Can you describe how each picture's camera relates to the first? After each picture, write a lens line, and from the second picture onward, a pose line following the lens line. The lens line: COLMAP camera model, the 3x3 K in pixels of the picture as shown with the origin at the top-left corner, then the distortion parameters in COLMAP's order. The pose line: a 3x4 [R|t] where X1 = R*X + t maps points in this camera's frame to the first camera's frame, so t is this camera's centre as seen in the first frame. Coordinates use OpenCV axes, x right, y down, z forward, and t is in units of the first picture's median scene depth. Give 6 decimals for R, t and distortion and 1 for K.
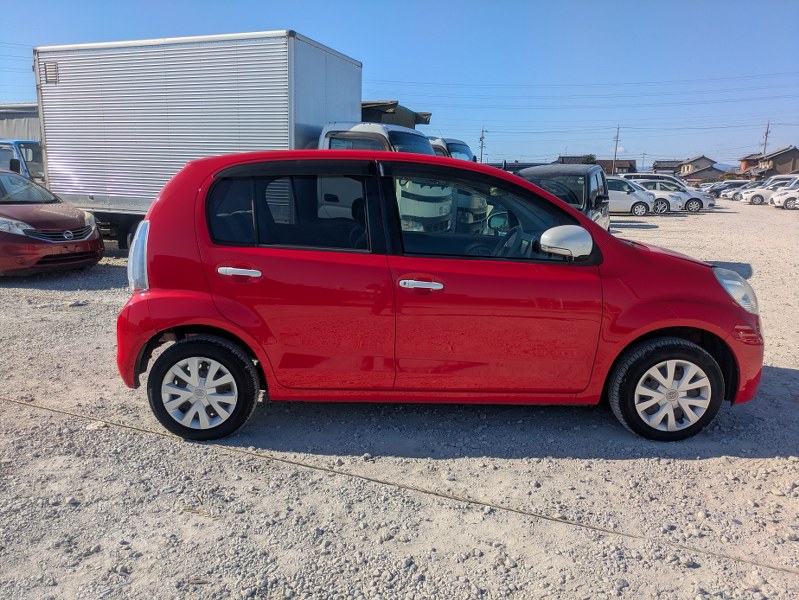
lens RADIAL K [[607.9, 0, 403.0], [0, 607.9, 312.3], [0, 0, 1]] dist [0.031781, -0.009272]
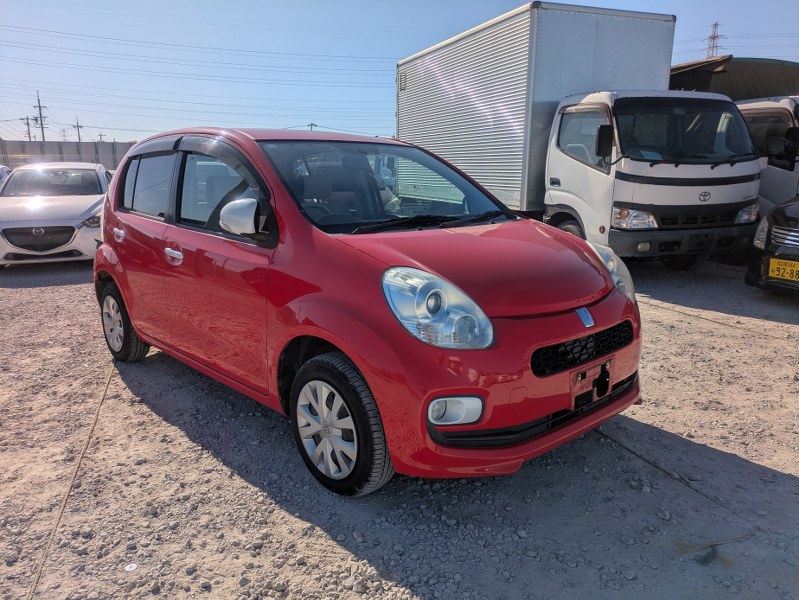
lens RADIAL K [[602.0, 0, 399.3], [0, 602.0, 319.9], [0, 0, 1]] dist [0.102971, -0.121284]
pose [[0.654524, 0.157776, -0.739395, 0.449651], [-0.139099, 0.986418, 0.087354, -0.033460], [0.743135, 0.045674, 0.667581, 0.241908]]
